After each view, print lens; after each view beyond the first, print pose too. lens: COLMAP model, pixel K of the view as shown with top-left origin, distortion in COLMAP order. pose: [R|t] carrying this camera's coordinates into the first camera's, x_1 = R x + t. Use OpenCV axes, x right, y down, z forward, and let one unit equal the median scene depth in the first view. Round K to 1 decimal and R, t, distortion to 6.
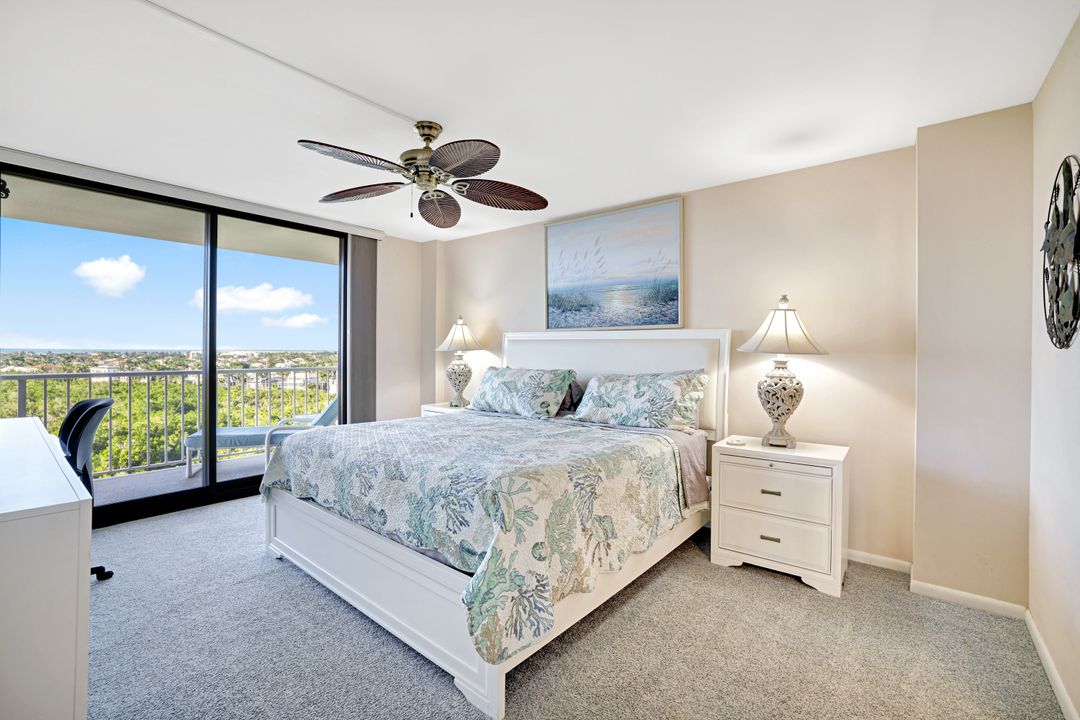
lens RADIAL K [[478.8, 0, 540.0], [0, 478.8, 360.0], [0, 0, 1]] dist [-0.049644, -0.000015]
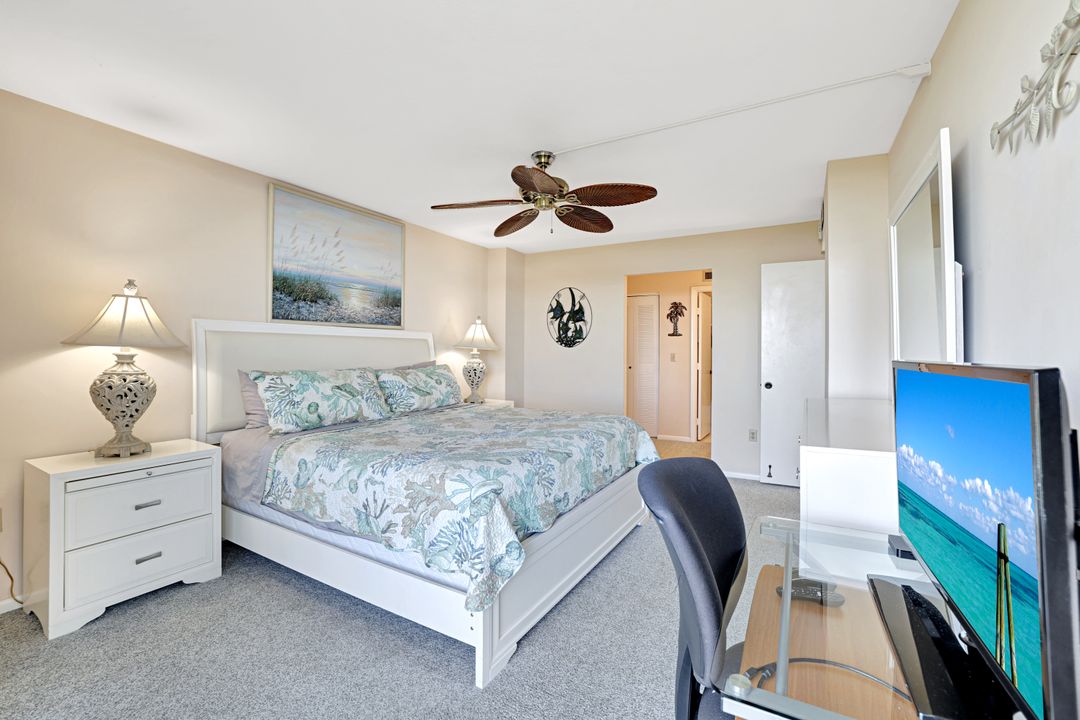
lens RADIAL K [[470.7, 0, 540.3], [0, 470.7, 350.6], [0, 0, 1]] dist [-0.009636, 0.000146]
pose [[-0.169184, -0.011932, 0.985512, -0.855647], [0.008343, 0.999874, 0.013538, -0.021276], [-0.985549, 0.010512, -0.169063, 0.736824]]
